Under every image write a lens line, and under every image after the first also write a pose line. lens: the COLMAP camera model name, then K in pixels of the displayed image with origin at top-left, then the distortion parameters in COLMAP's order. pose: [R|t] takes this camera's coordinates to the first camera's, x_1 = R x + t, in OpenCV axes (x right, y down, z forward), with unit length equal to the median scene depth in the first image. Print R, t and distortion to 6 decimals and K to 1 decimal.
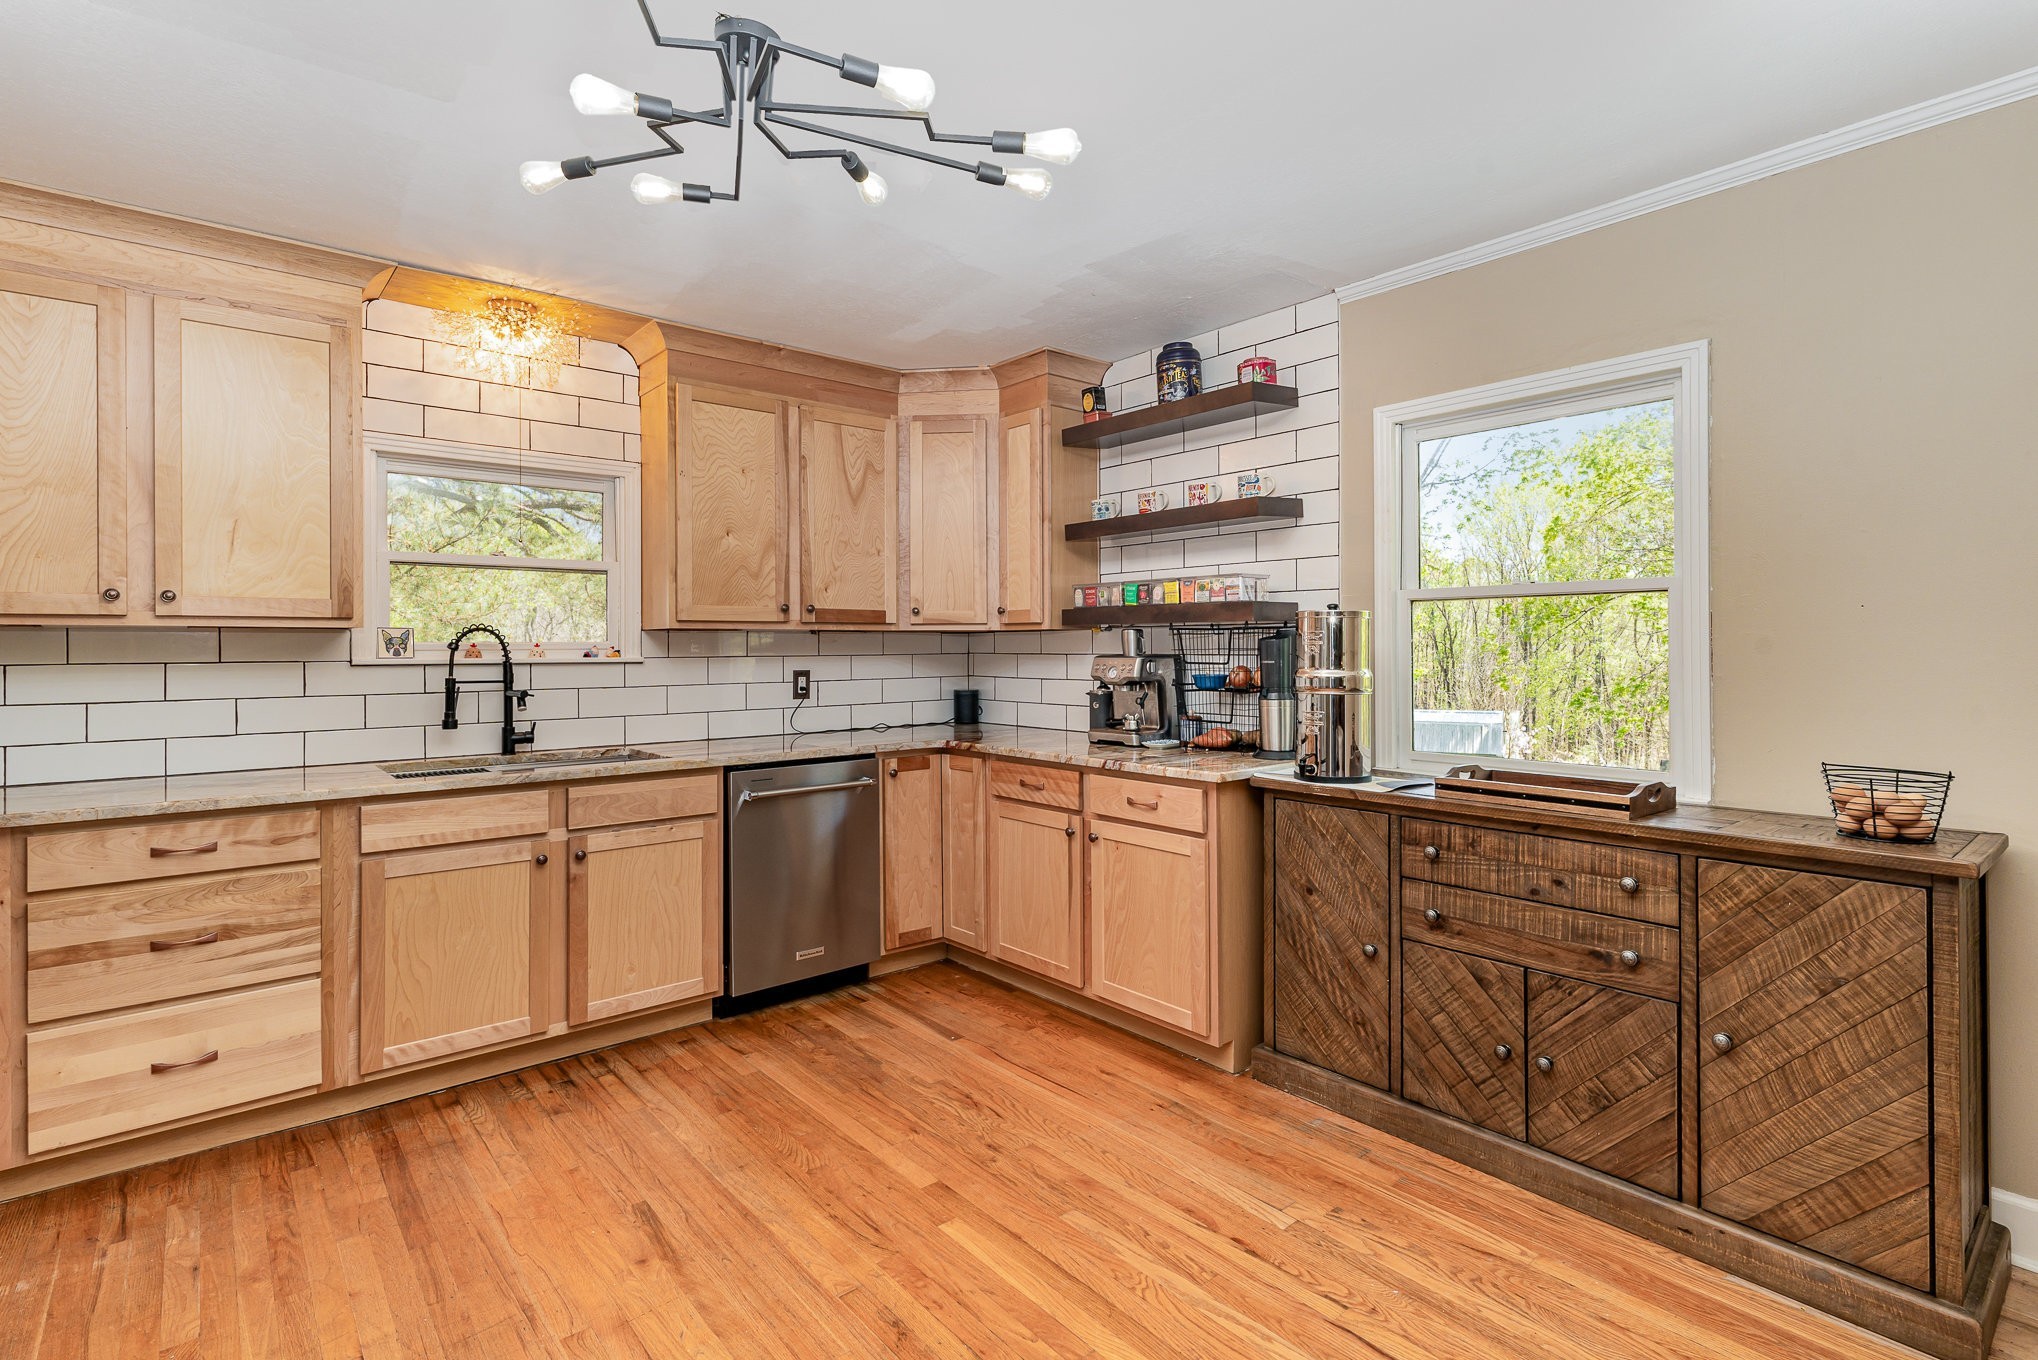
lens RADIAL K [[981.3, 0, 1018.6], [0, 981.3, 644.7], [0, 0, 1]] dist [0.000625, 0.000199]
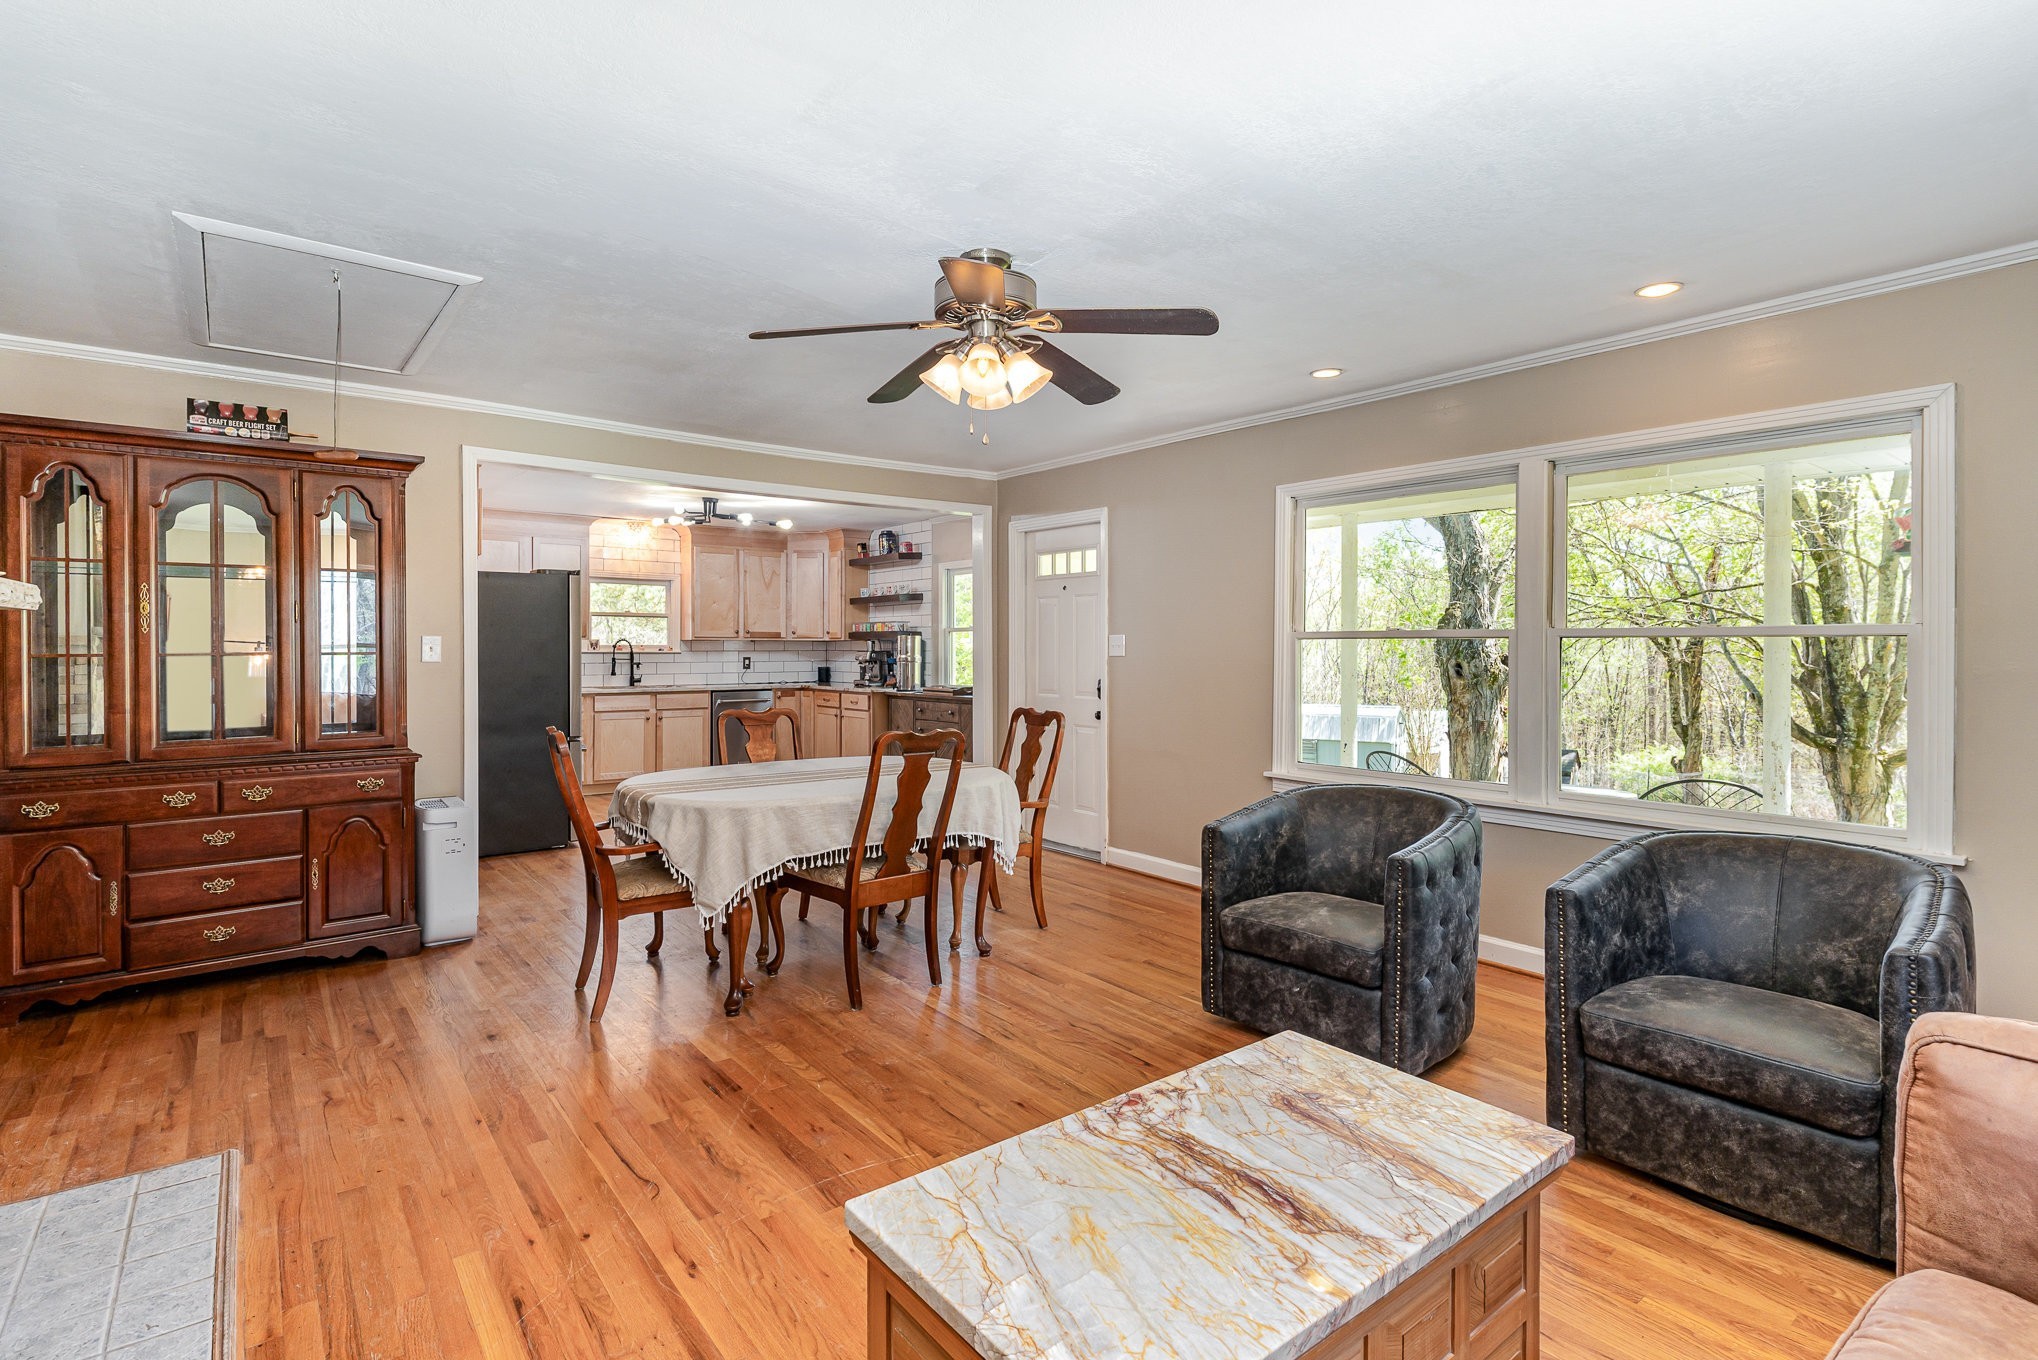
lens RADIAL K [[981.3, 0, 1018.6], [0, 981.3, 644.7], [0, 0, 1]] dist [0.000625, 0.000199]
pose [[0.999697, 0.005190, -0.024045, 0.561120], [-0.005324, 0.999971, -0.005521, 0.006377], [0.024016, 0.005648, 0.999696, -1.546480]]
